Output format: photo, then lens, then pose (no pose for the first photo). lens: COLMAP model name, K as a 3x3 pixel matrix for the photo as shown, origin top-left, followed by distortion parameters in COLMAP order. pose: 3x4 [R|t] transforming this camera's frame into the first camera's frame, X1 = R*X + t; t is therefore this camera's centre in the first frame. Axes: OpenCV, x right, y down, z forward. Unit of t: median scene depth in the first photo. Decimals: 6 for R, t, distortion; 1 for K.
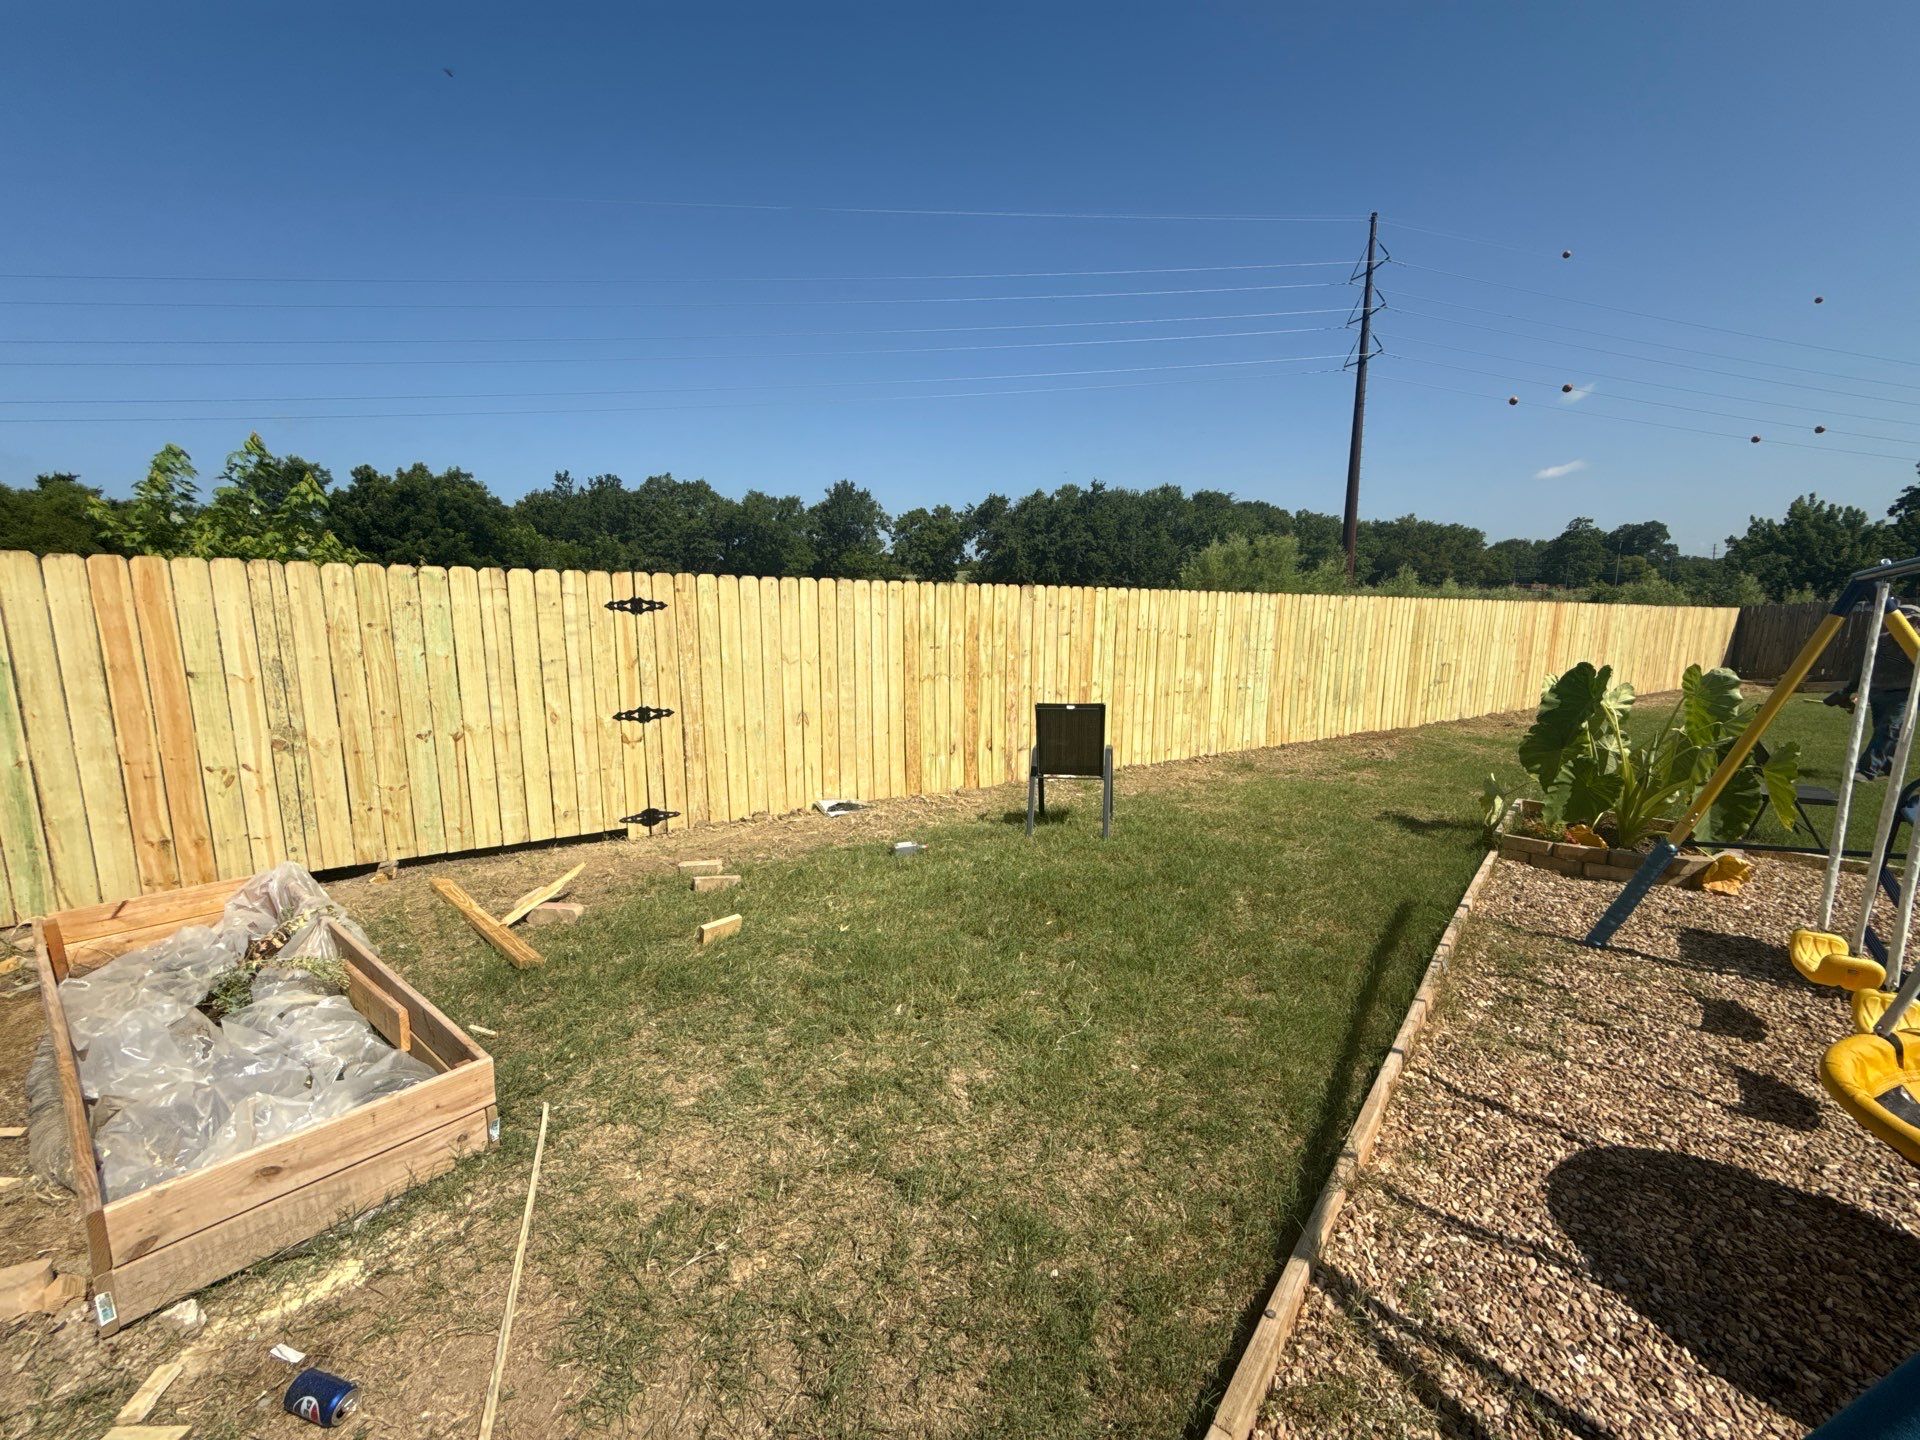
lens RADIAL K [[761.9, 0, 959.9], [0, 761.9, 719.7], [0, 0, 1]] dist [-0.000003, 0.000118]
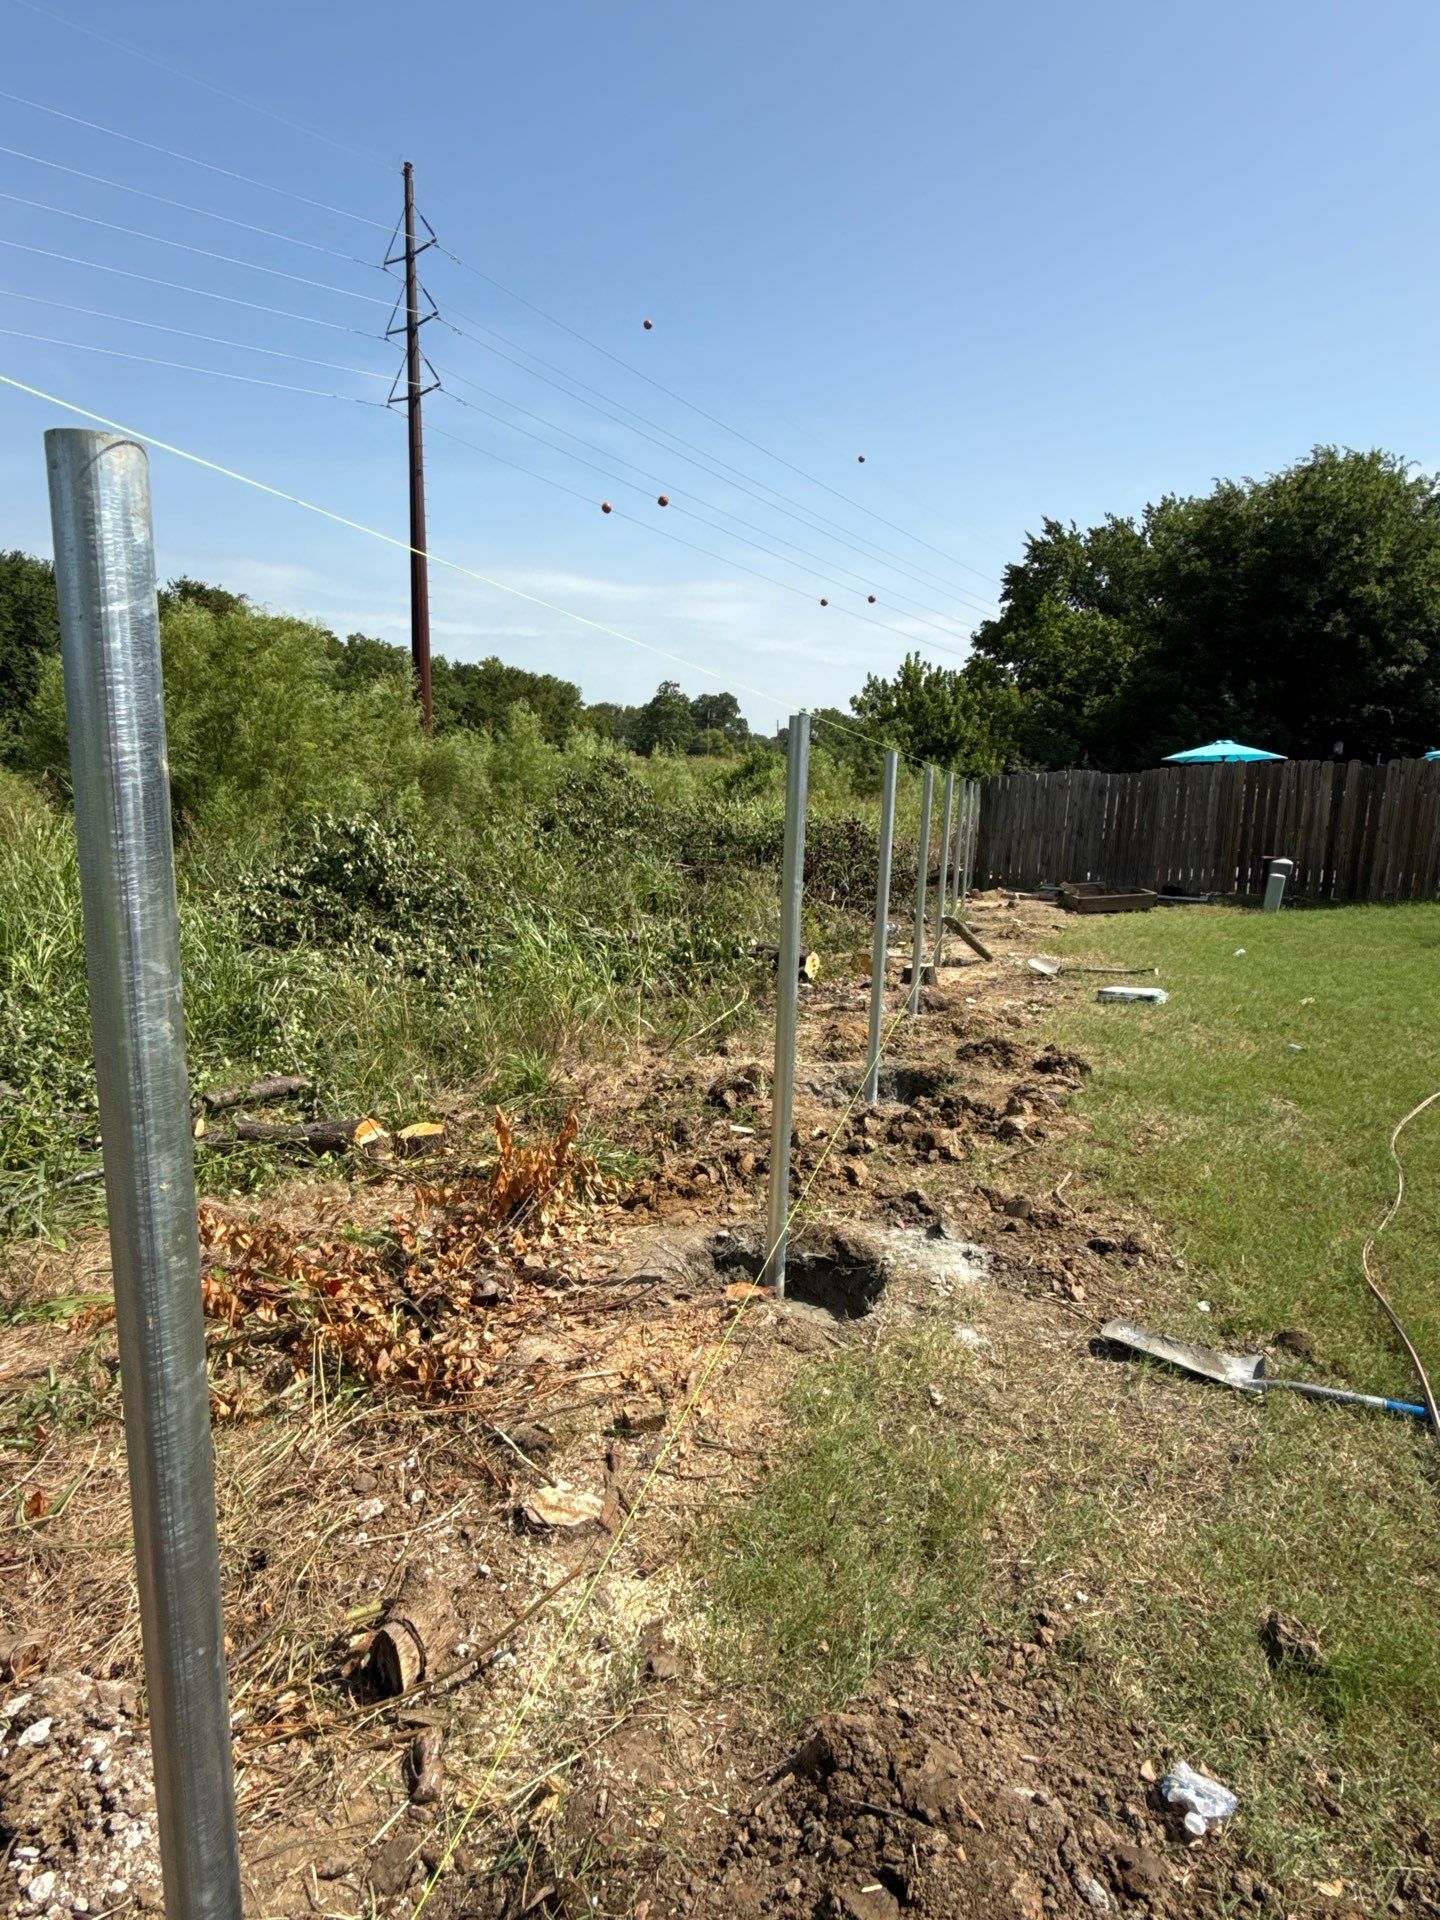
lens RADIAL K [[1119.9, 0, 727.0], [0, 1119.9, 956.4], [0, 0, 1]] dist [-0.000490, -0.001579]
pose [[0.750585, -0.088144, 0.654868, 0.556092], [0.080332, 0.995884, 0.041970, -0.136746], [-0.655872, 0.021105, 0.754577, 1.072400]]
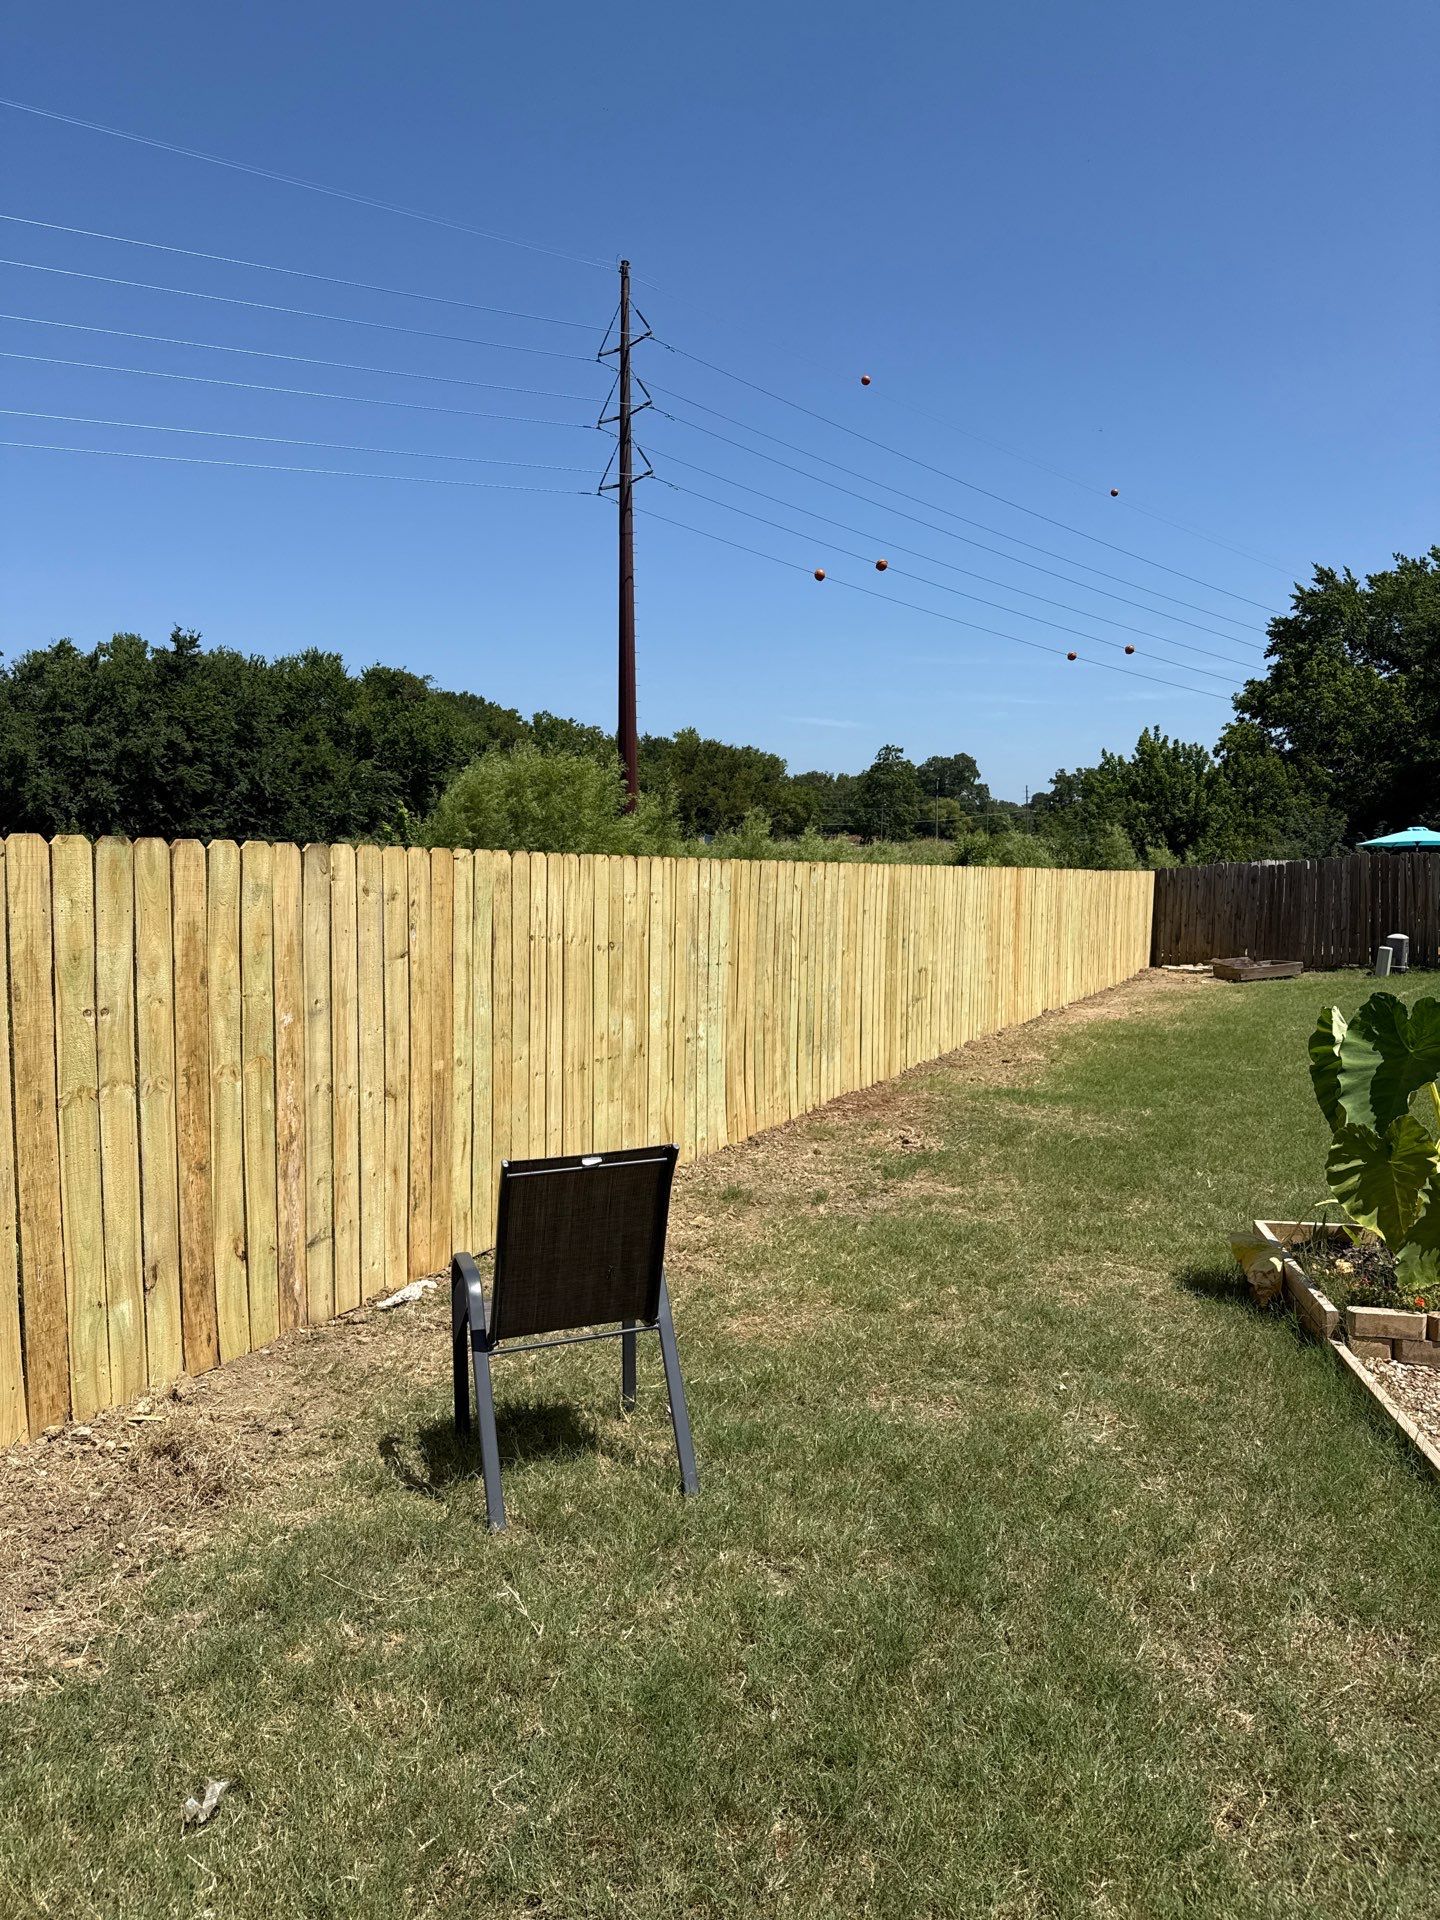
lens RADIAL K [[1344.8, 0, 732.7], [0, 1344.8, 959.0], [0, 0, 1]] dist [0.192735, -0.360291]
pose [[0.850068, -0.038428, 0.525269, -0.094111], [0.080352, 0.995122, -0.057236, -0.044776], [-0.520507, 0.090861, 0.849009, 0.214354]]
